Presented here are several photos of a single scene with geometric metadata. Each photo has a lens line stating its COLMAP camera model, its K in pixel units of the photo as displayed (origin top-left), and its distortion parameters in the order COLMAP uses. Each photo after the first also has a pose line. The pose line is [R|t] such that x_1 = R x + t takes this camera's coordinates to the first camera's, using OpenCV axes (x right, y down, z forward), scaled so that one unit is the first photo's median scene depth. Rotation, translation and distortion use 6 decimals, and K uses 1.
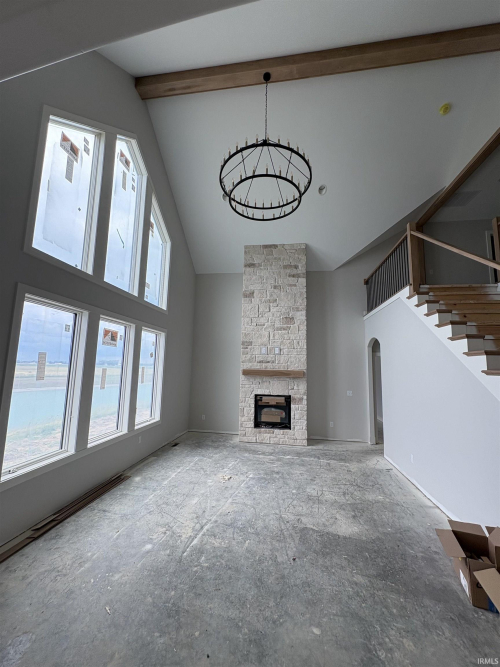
lens RADIAL K [[265.9, 0, 251.1], [0, 265.9, 333.2], [0, 0, 1]] dist [0.000275, 0.000017]
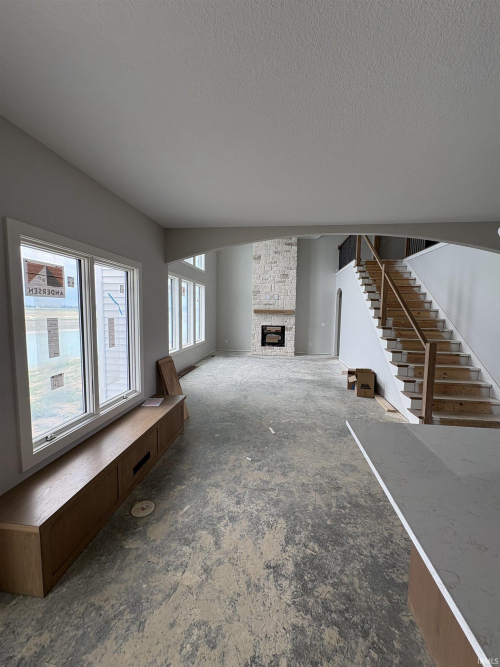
lens RADIAL K [[265.9, 0, 249.8], [0, 265.9, 332.5], [0, 0, 1]] dist [0.000275, 0.000017]
pose [[0.999787, -0.008461, 0.018838, -0.084880], [0.004296, 0.977473, 0.211016, -0.056856], [-0.020200, -0.210890, 0.977301, -0.520900]]
